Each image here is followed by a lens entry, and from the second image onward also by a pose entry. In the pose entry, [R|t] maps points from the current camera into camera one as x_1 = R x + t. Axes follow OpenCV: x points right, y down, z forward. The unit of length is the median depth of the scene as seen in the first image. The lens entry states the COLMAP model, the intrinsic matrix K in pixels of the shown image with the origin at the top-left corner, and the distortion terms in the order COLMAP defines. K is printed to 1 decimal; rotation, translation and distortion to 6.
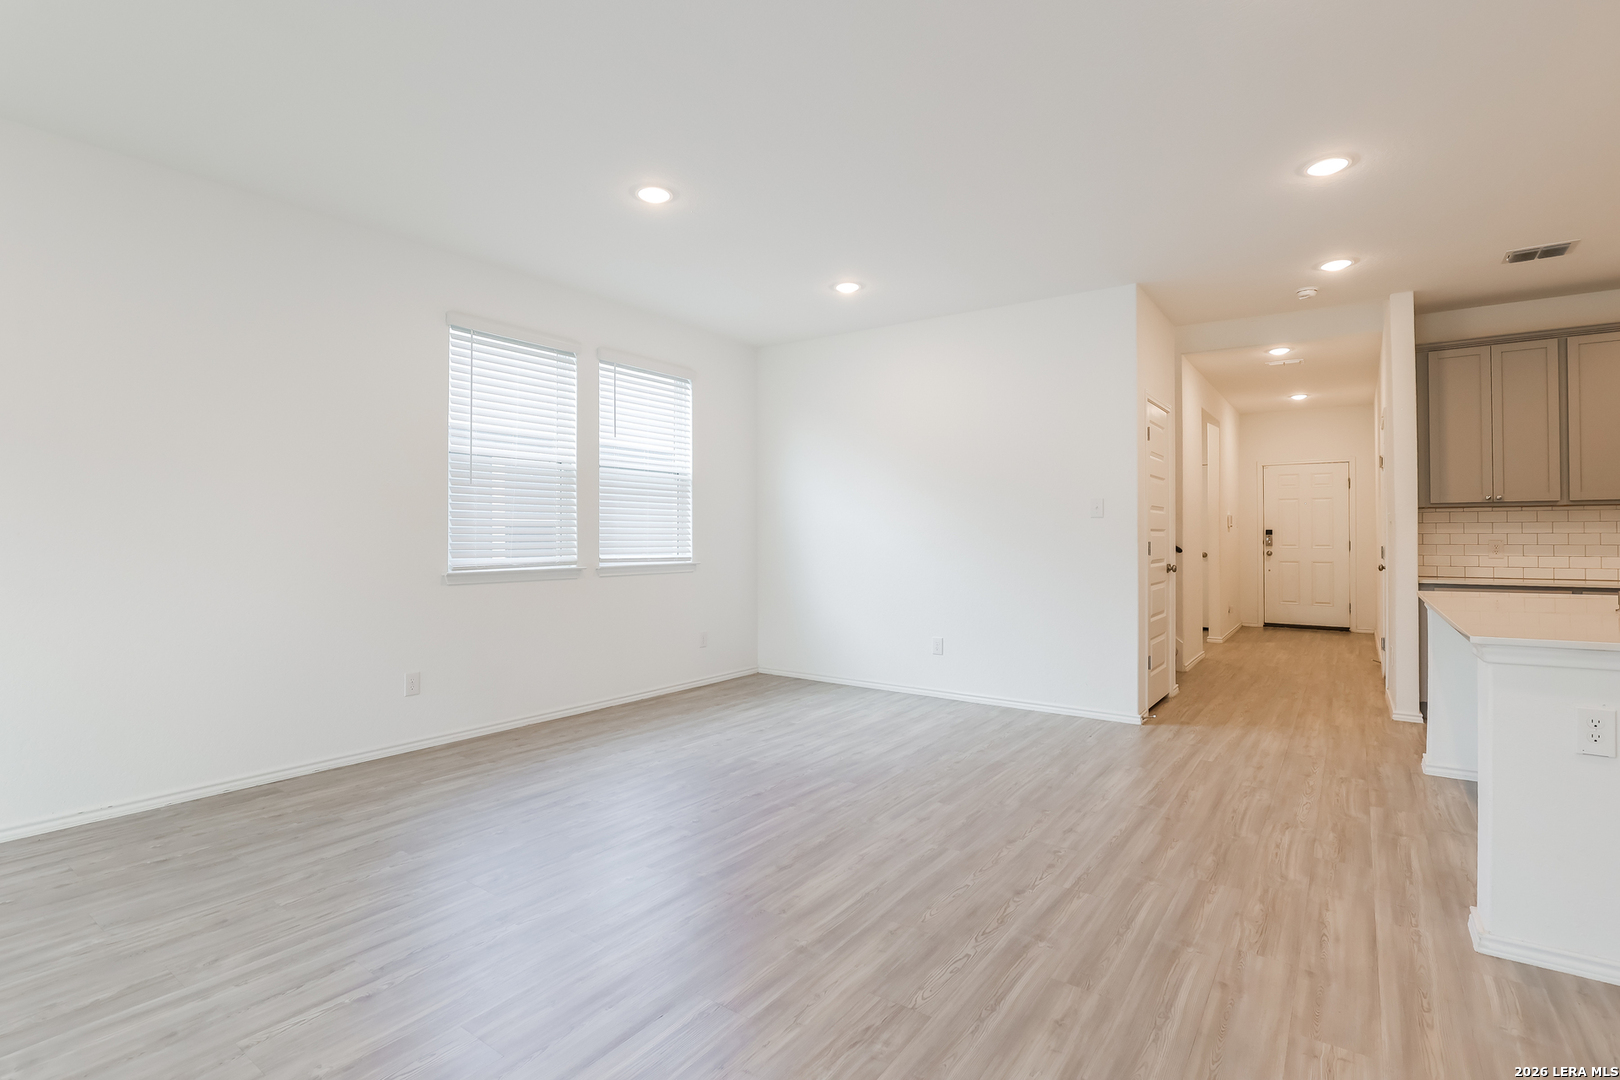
lens RADIAL K [[764.7, 0, 804.8], [0, 764.7, 525.2], [0, 0, 1]] dist [-0.019656, 0.000439]
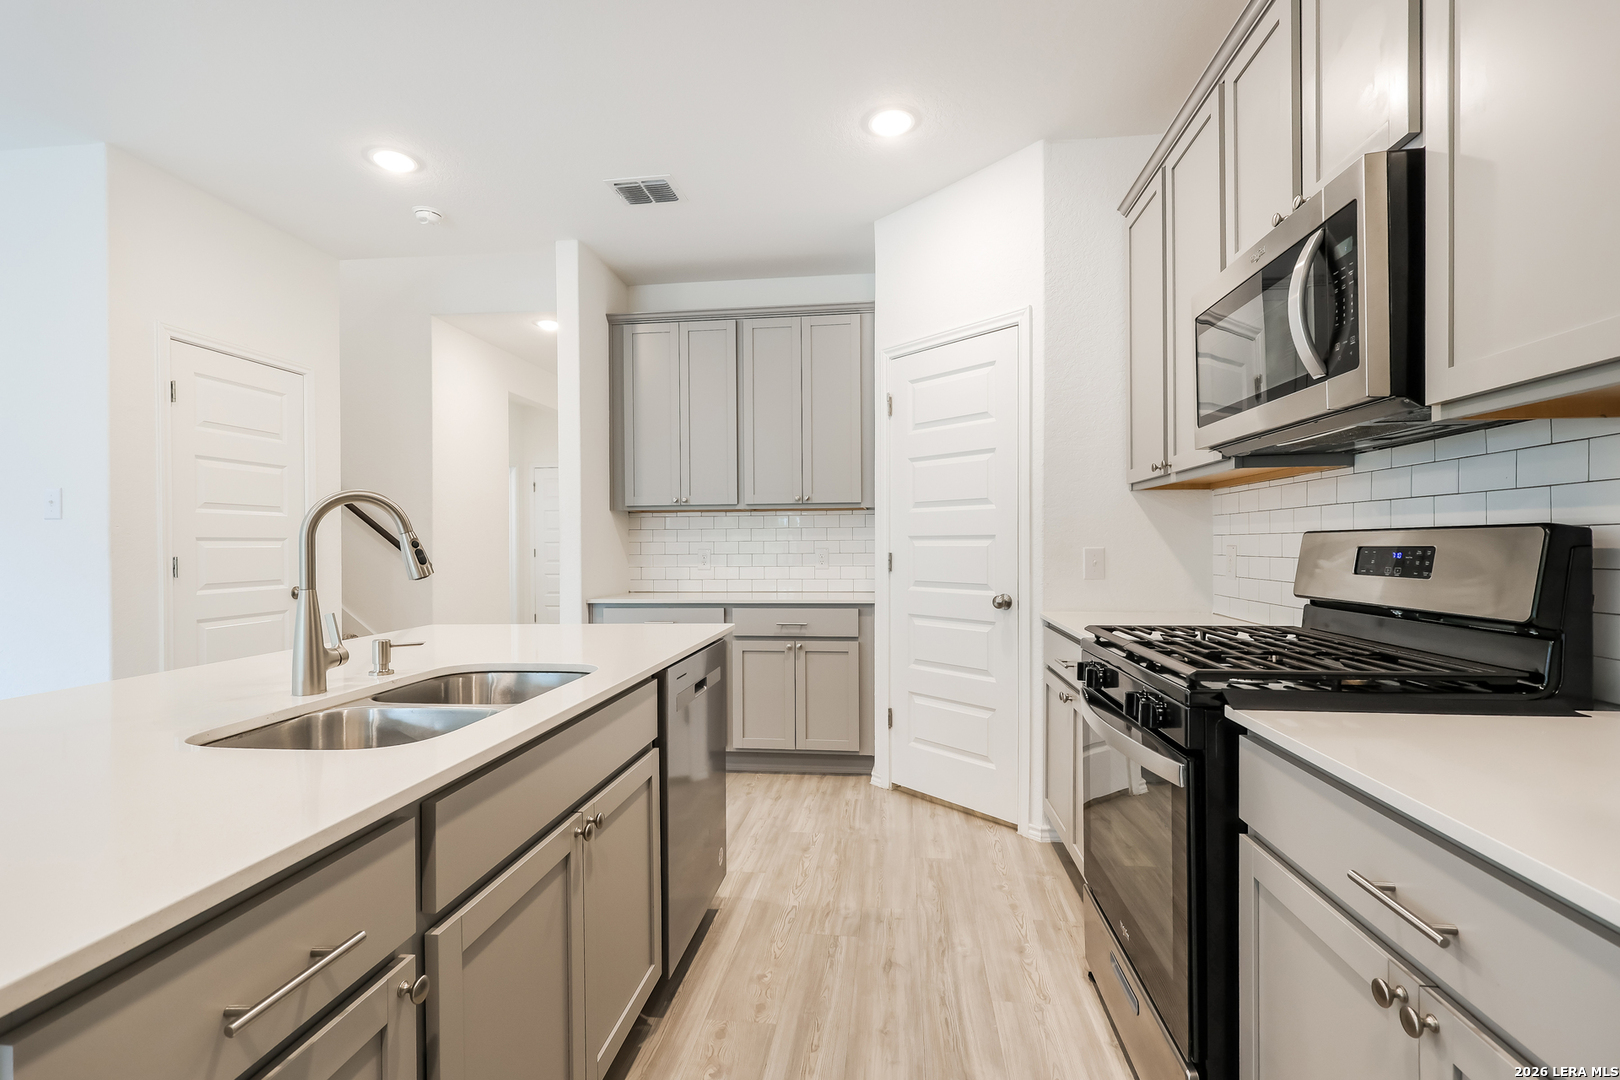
lens RADIAL K [[746.4, 0, 811.4], [0, 746.4, 547.7], [0, 0, 1]] dist [0.002791, 0.000146]
pose [[0.877378, -0.009792, 0.479699, 0.629071], [0.001155, 0.999832, 0.018297, 0.002363], [-0.479798, -0.015499, 0.877242, 0.175151]]
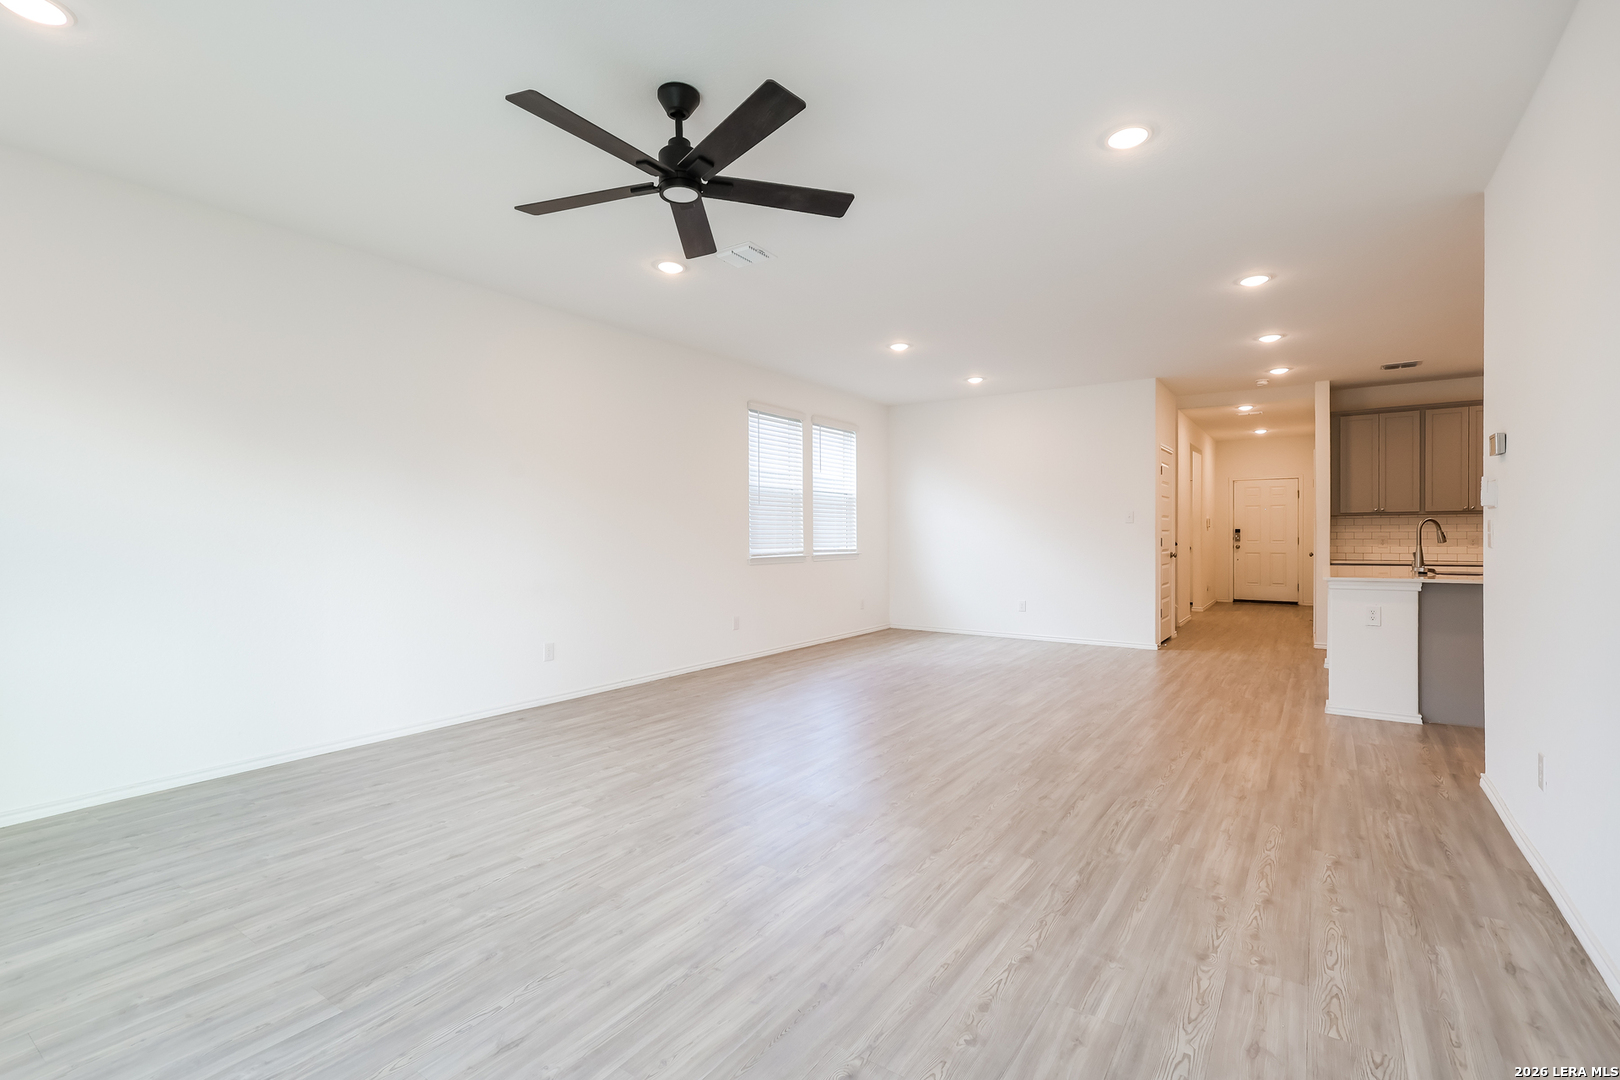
lens RADIAL K [[734.4, 0, 803.6], [0, 734.4, 538.0], [0, 0, 1]] dist [0.000597, 0.000254]
pose [[0.999897, -0.003597, 0.013918, -0.323051], [0.003335, 0.999818, 0.018781, -0.009678], [-0.013983, -0.018732, 0.999727, -0.536048]]
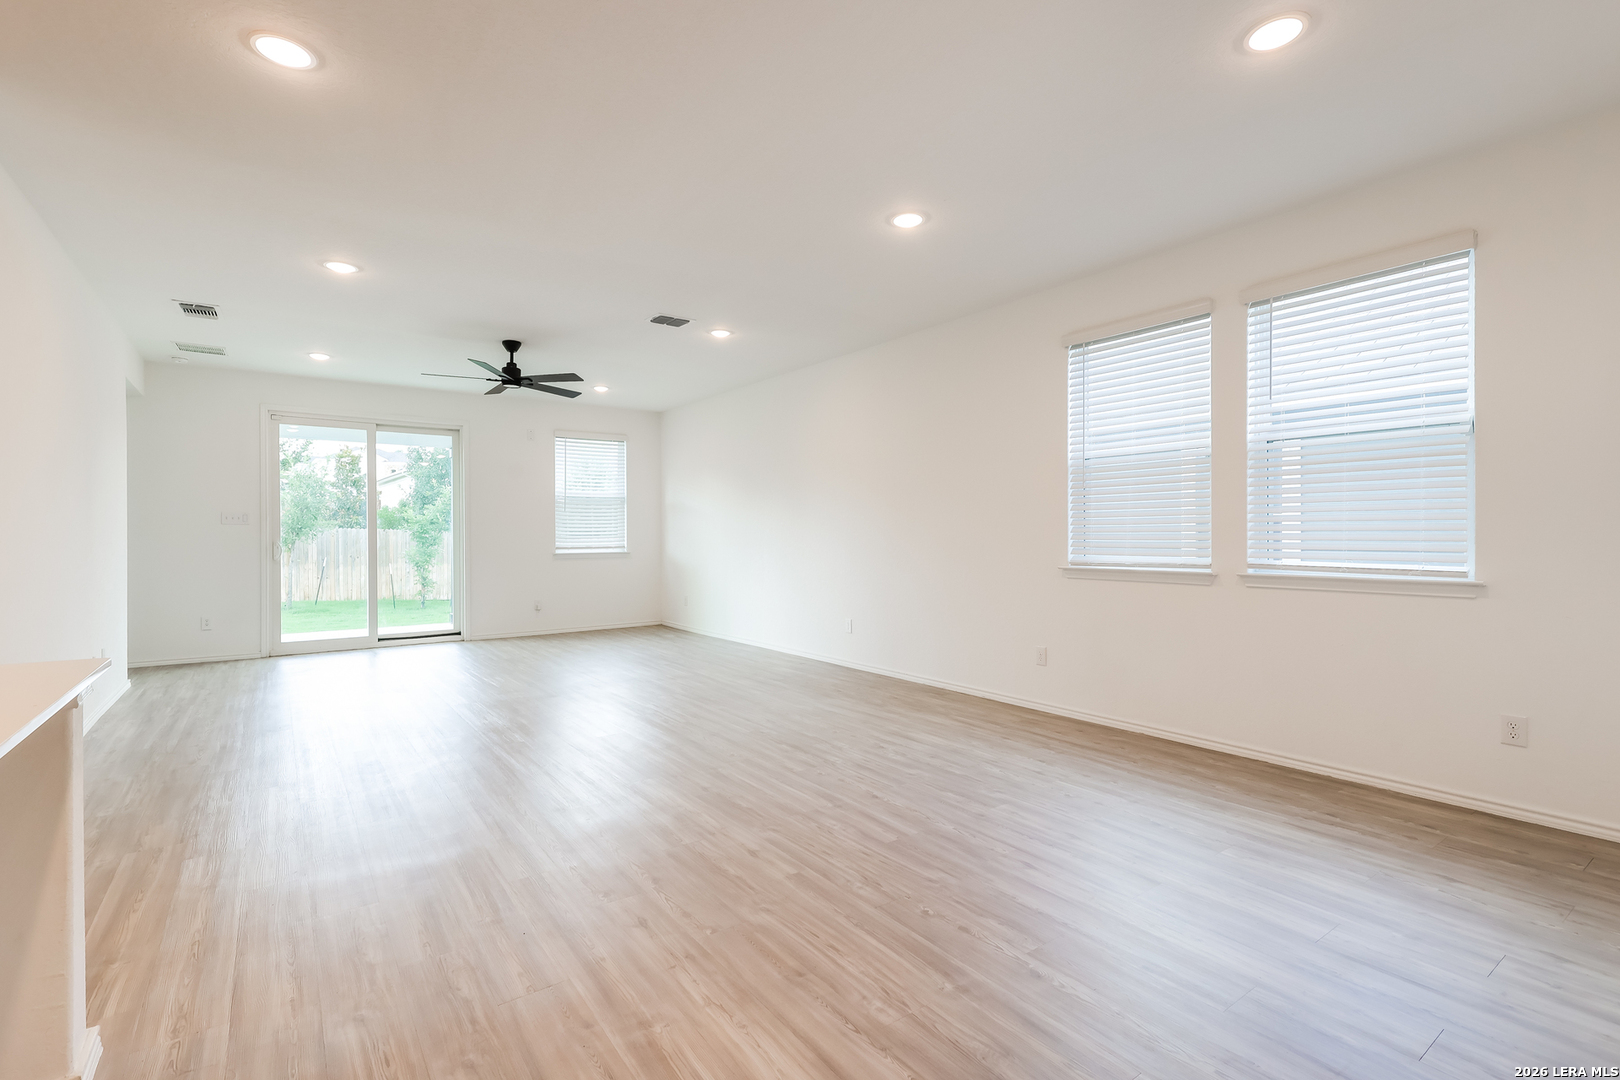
lens RADIAL K [[734.4, 0, 803.6], [0, 734.4, 538.0], [0, 0, 1]] dist [0.000597, 0.000254]
pose [[-0.311808, 0.003841, -0.950137, 0.600802], [0.015534, 0.999879, -0.001056, 0.012722], [0.950018, -0.015088, -0.311830, 0.839990]]
